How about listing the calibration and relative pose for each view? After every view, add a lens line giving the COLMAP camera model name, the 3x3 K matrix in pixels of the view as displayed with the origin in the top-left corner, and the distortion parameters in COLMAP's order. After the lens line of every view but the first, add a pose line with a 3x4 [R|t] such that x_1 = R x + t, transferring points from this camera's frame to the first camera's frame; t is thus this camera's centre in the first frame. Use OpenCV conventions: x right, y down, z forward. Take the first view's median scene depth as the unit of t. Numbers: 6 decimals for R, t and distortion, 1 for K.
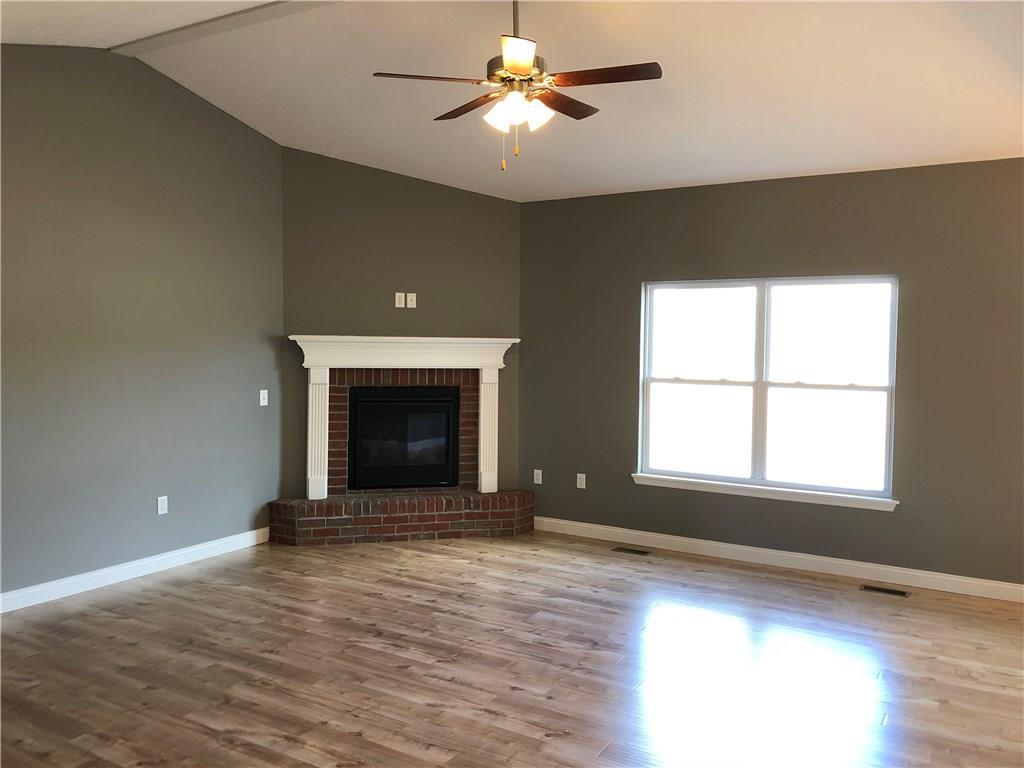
lens RADIAL K [[833.5, 0, 497.1], [0, 833.5, 388.8], [0, 0, 1]] dist [0.058286, -0.039051]
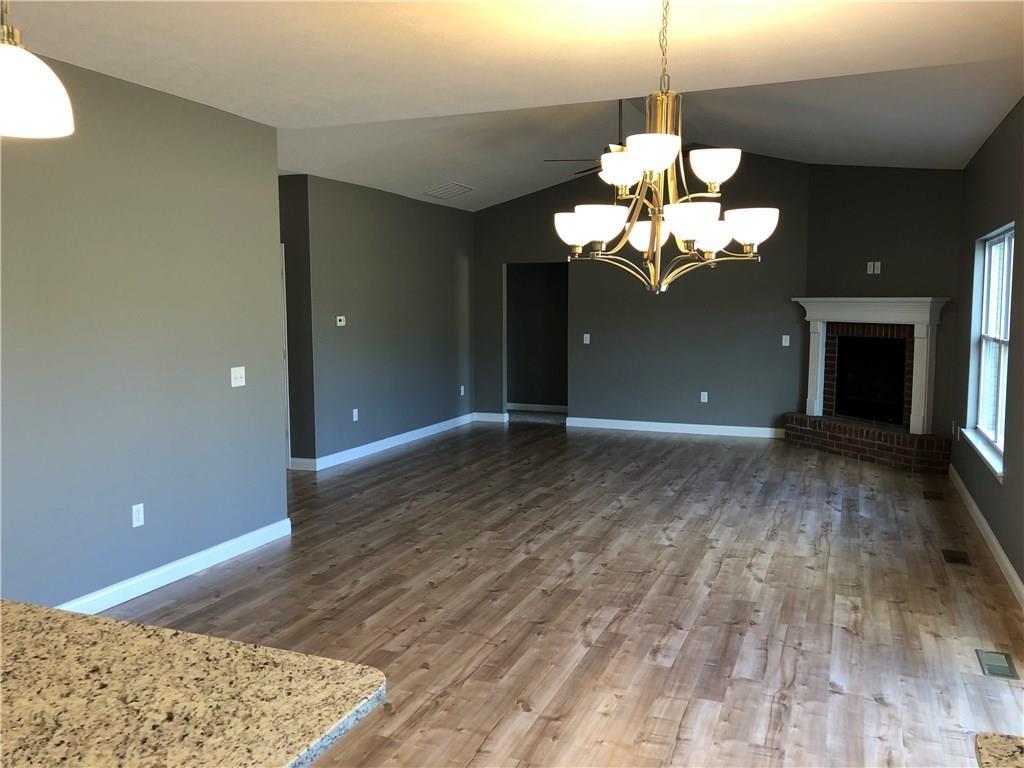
lens RADIAL K [[833.5, 0, 518.2], [0, 833.5, 381.3], [0, 0, 1]] dist [0.058286, -0.039051]
pose [[0.166885, 0.084544, -0.982345, 1.069615], [-0.056926, 0.995481, 0.076003, -0.003681], [0.984332, 0.043237, 0.170944, 0.276084]]
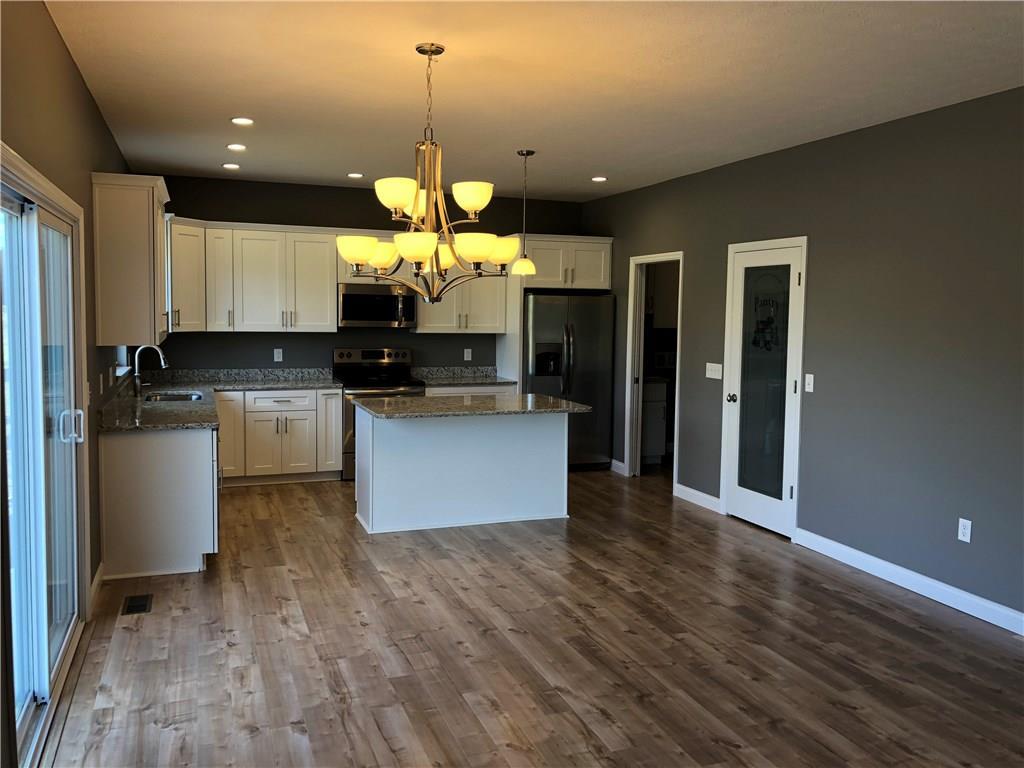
lens RADIAL K [[833.5, 0, 513.1], [0, 833.5, 374.8], [0, 0, 1]] dist [0.058286, -0.039051]
pose [[-0.790591, -0.069905, 0.608341, 0.229318], [0.015483, 0.990863, 0.133982, -0.049441], [-0.612149, 0.115344, -0.782285, 0.846020]]
